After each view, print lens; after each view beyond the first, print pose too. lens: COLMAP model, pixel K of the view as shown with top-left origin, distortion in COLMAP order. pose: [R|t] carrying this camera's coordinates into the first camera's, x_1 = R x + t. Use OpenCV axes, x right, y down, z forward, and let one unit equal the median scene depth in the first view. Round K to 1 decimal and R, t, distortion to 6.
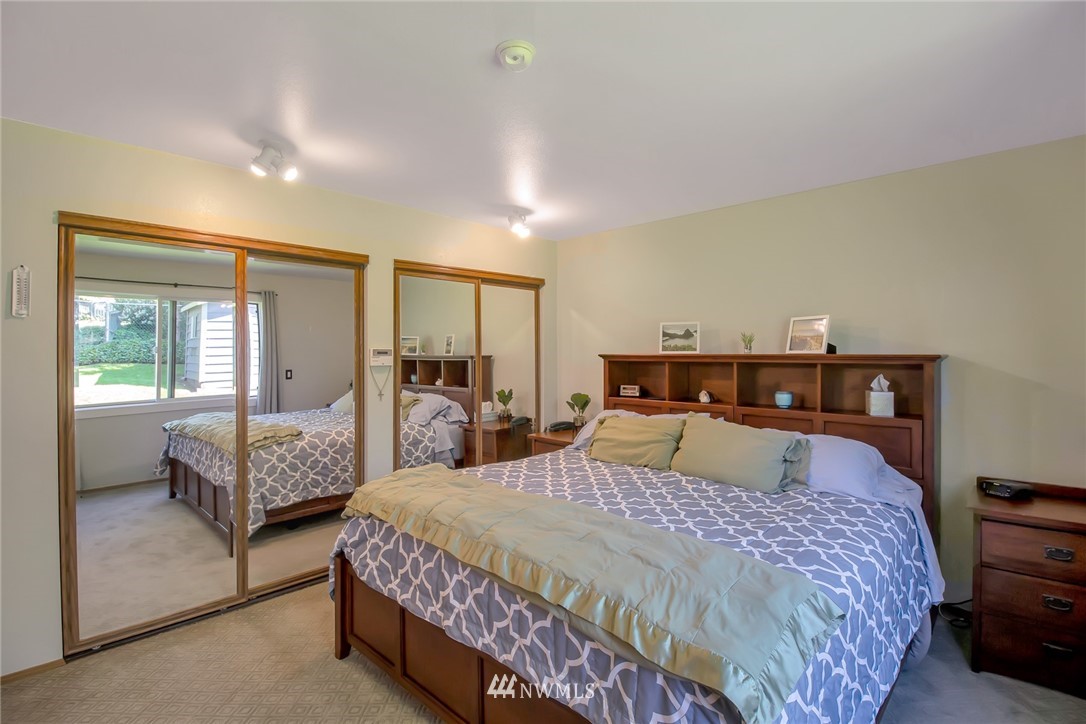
lens RADIAL K [[506.4, 0, 543.7], [0, 506.4, 353.8], [0, 0, 1]] dist [-0.008822, -0.005426]
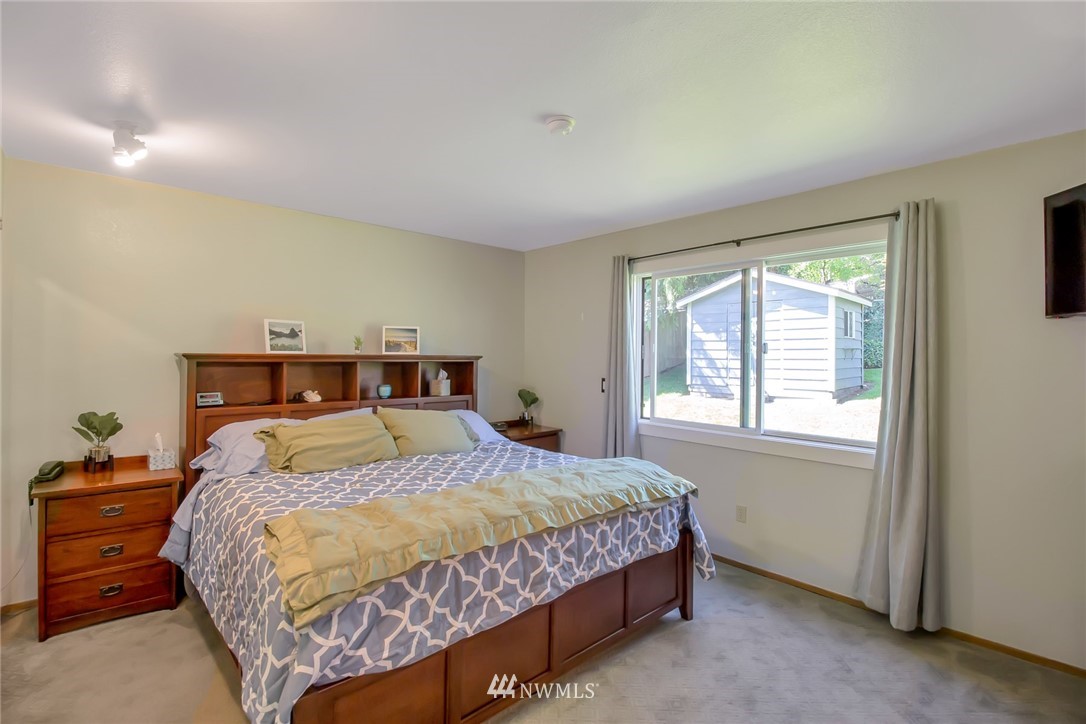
lens RADIAL K [[506.4, 0, 543.6], [0, 506.4, 357.5], [0, 0, 1]] dist [-0.008822, -0.005426]
pose [[0.074637, -0.000335, 0.997211, -0.759003], [-0.007404, 0.999972, 0.000890, 0.003233], [-0.997183, -0.007450, 0.074633, 0.530265]]
